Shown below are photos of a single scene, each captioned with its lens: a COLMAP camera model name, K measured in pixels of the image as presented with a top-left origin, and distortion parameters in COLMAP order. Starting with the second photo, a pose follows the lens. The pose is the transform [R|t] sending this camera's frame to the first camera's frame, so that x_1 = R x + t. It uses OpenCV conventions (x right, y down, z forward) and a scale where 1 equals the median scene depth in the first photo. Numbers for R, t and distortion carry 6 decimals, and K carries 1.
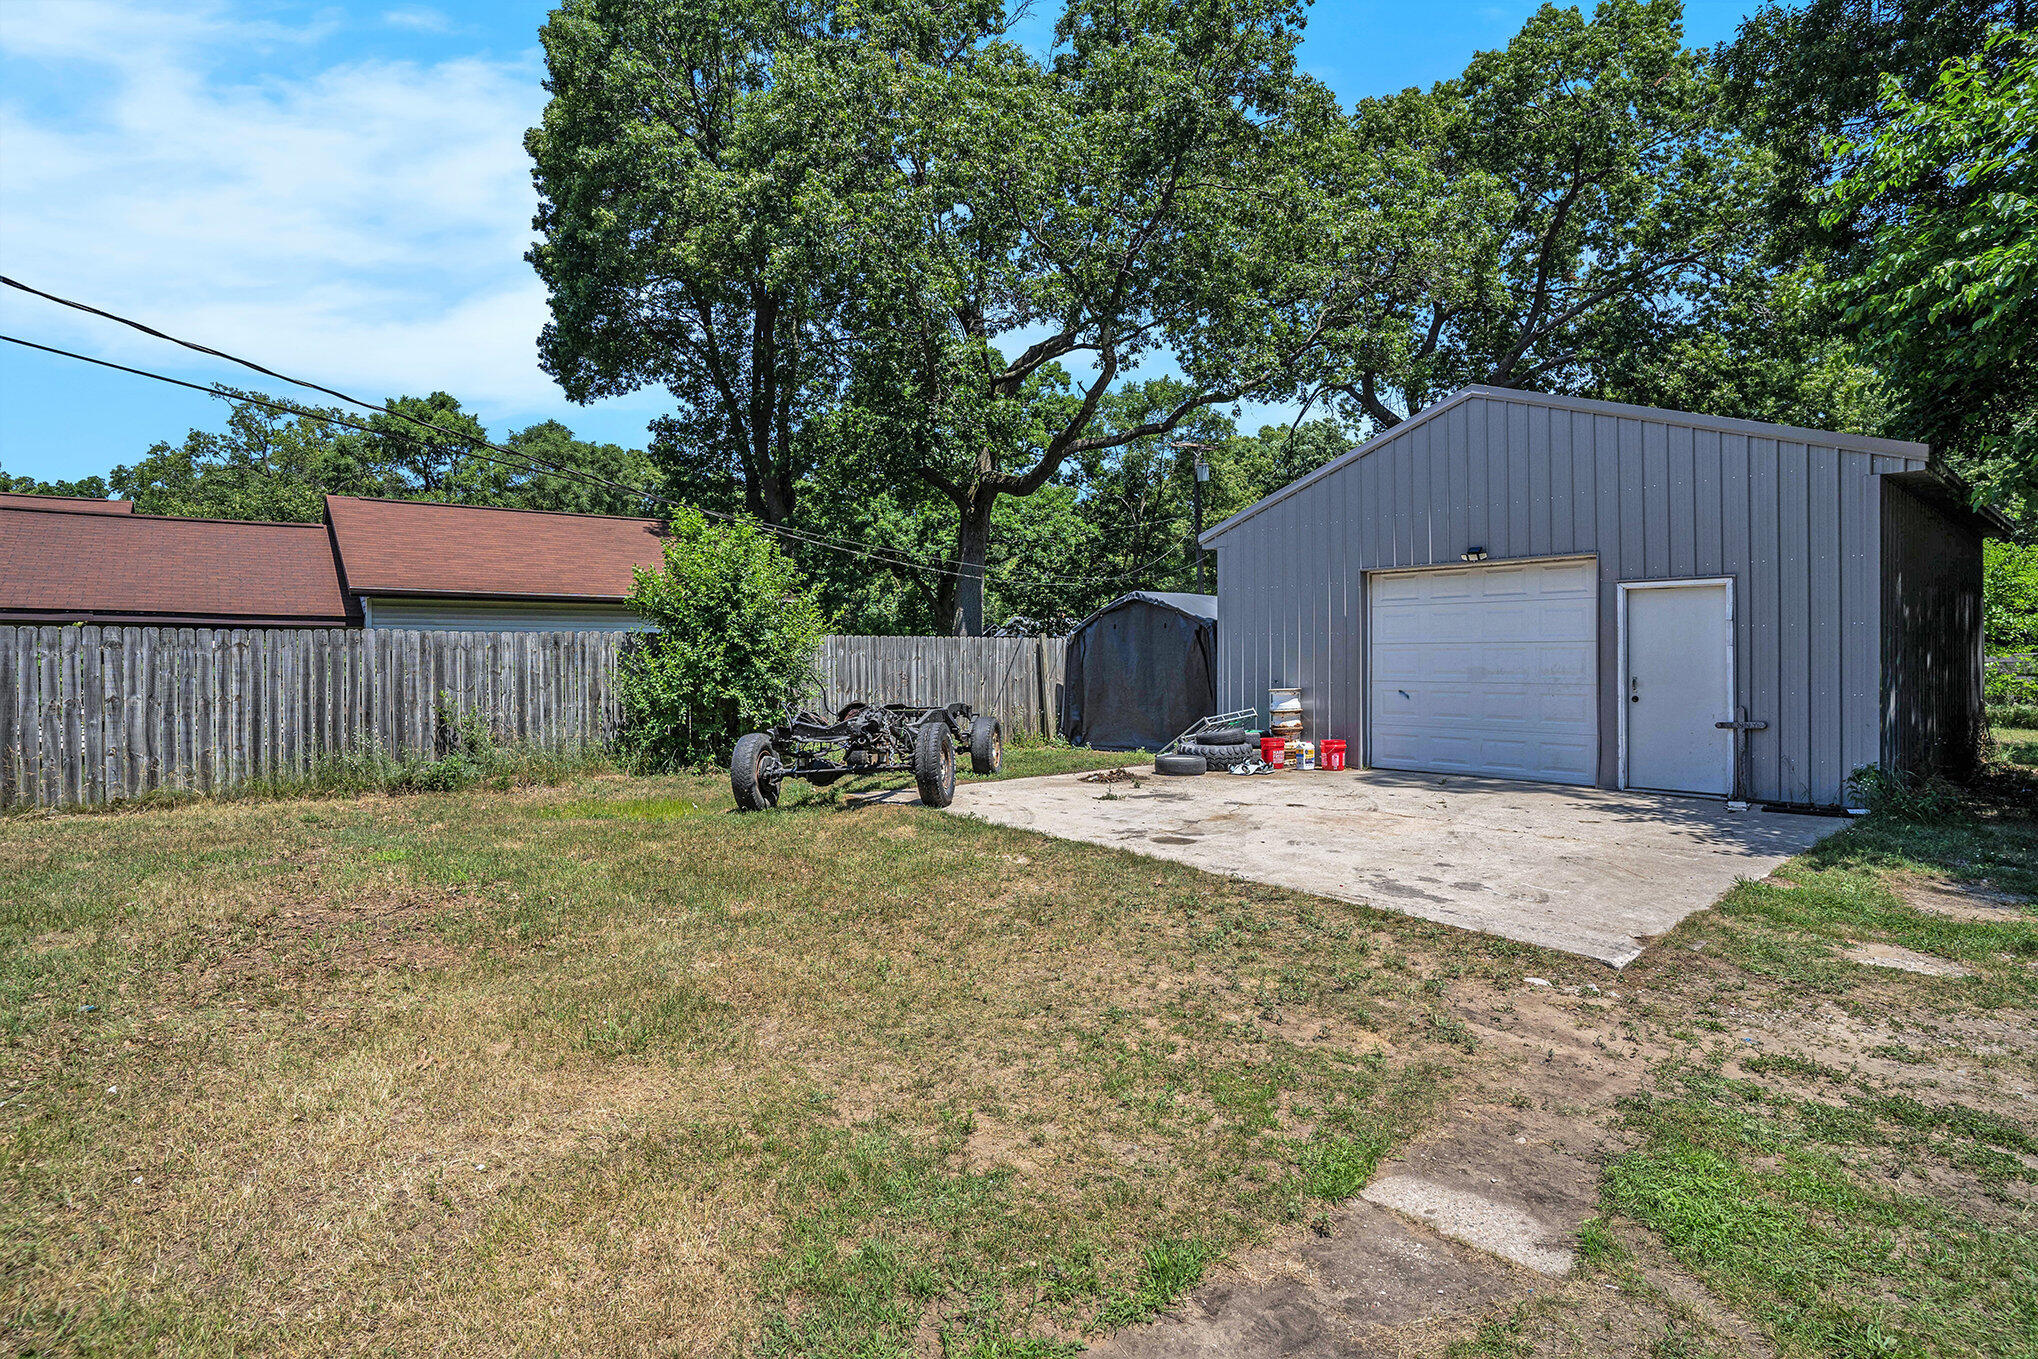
lens RADIAL K [[1022.6, 0, 1019.0], [0, 1022.6, 679.5], [0, 0, 1]] dist [-0.080734, 0.040367]
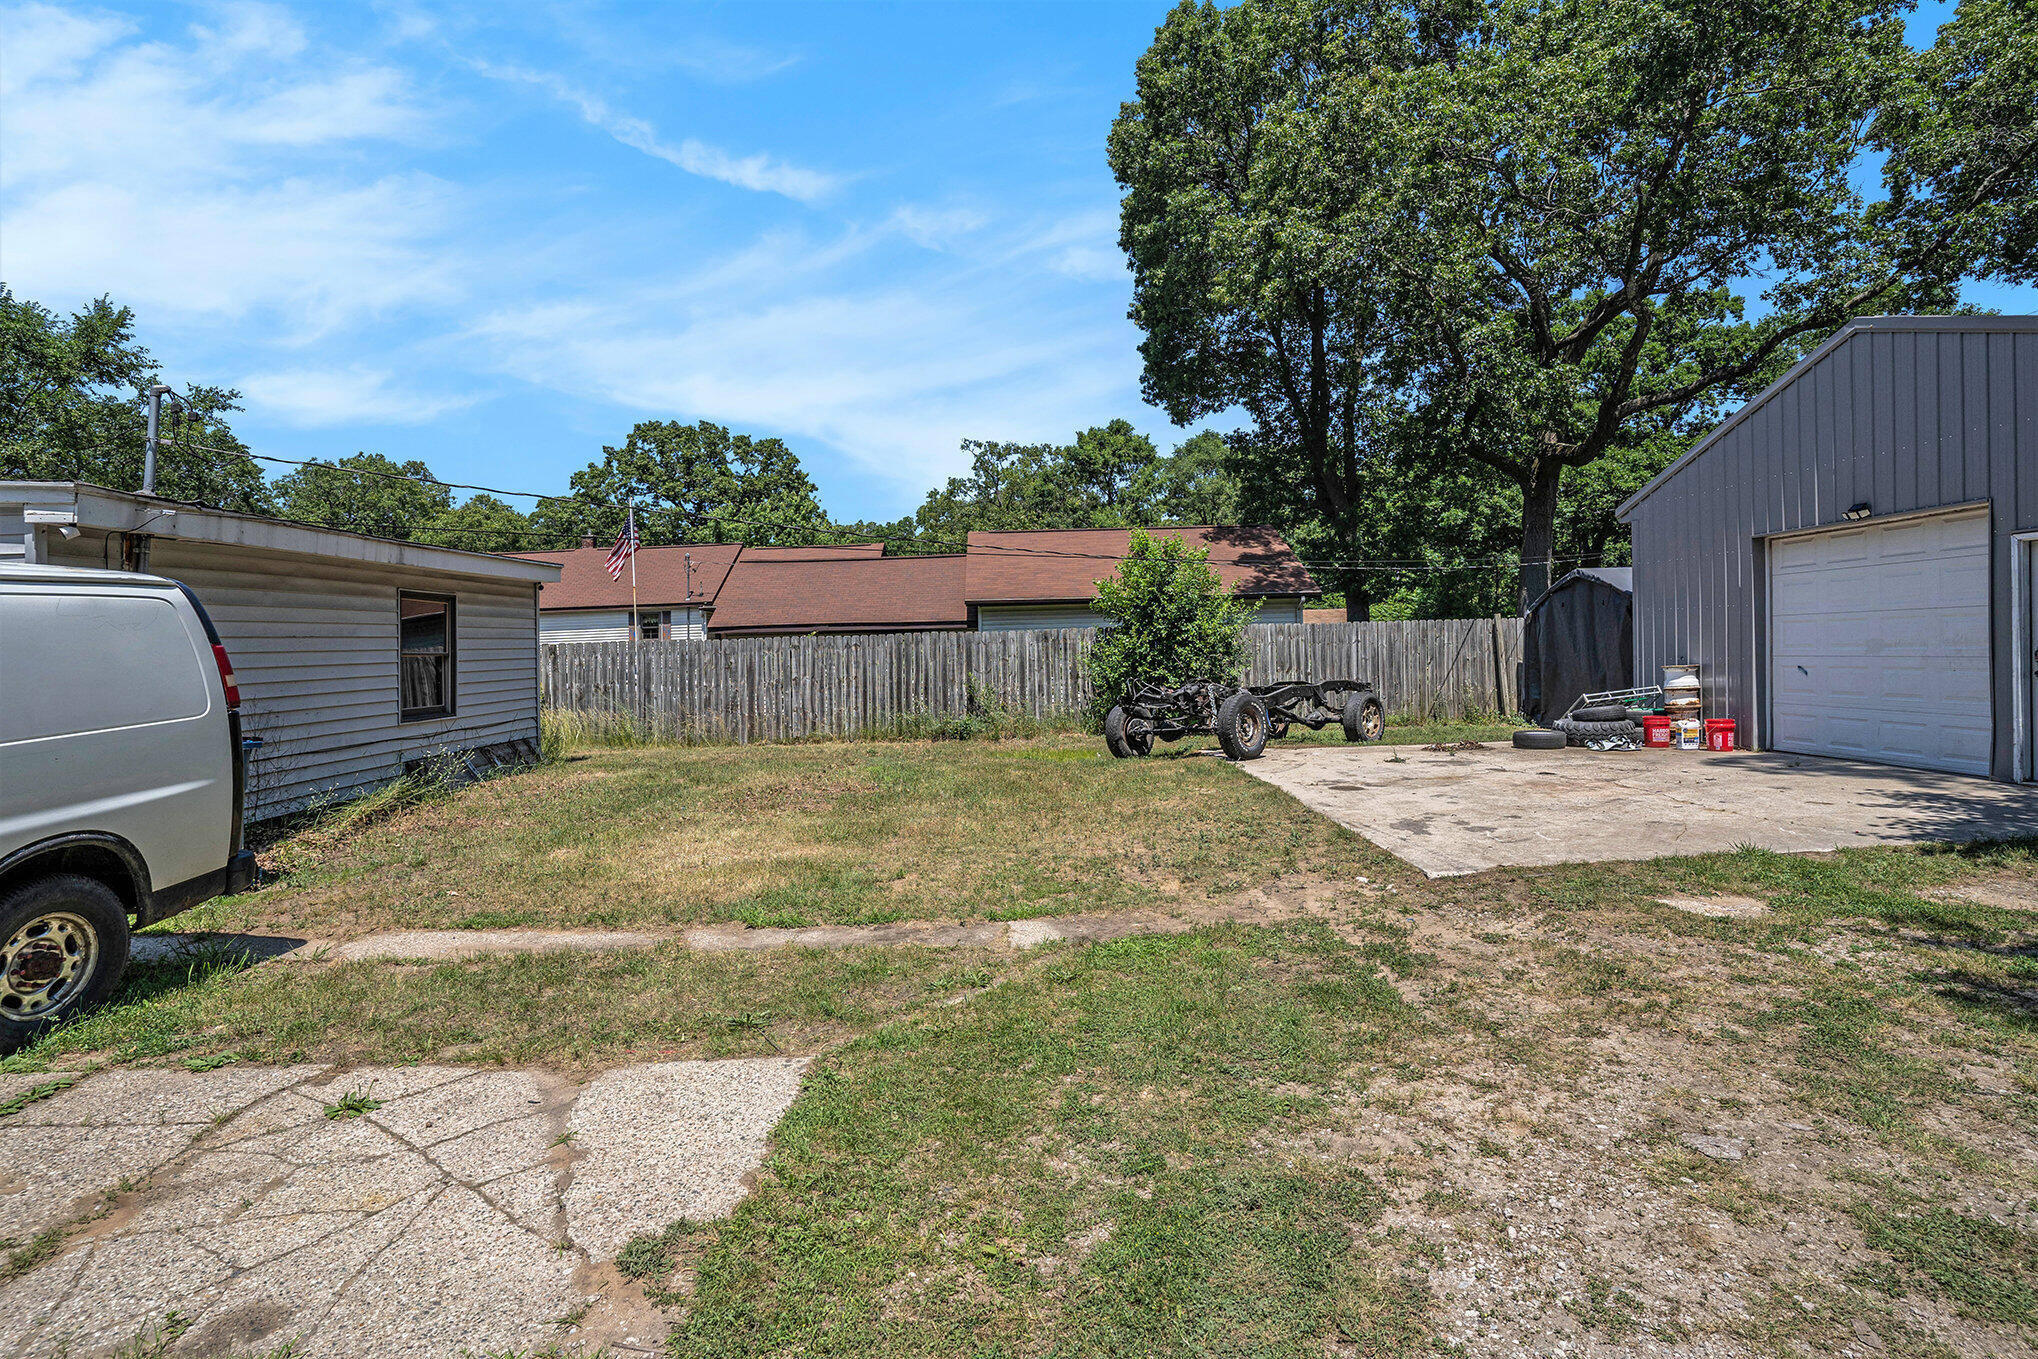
lens RADIAL K [[1022.6, 0, 1019.0], [0, 1022.6, 679.5], [0, 0, 1]] dist [-0.080734, 0.040367]
pose [[0.791389, -0.002381, -0.611308, 0.349899], [0.012075, 0.999858, 0.011737, 0.004086], [0.611194, -0.016670, 0.791306, -0.126808]]
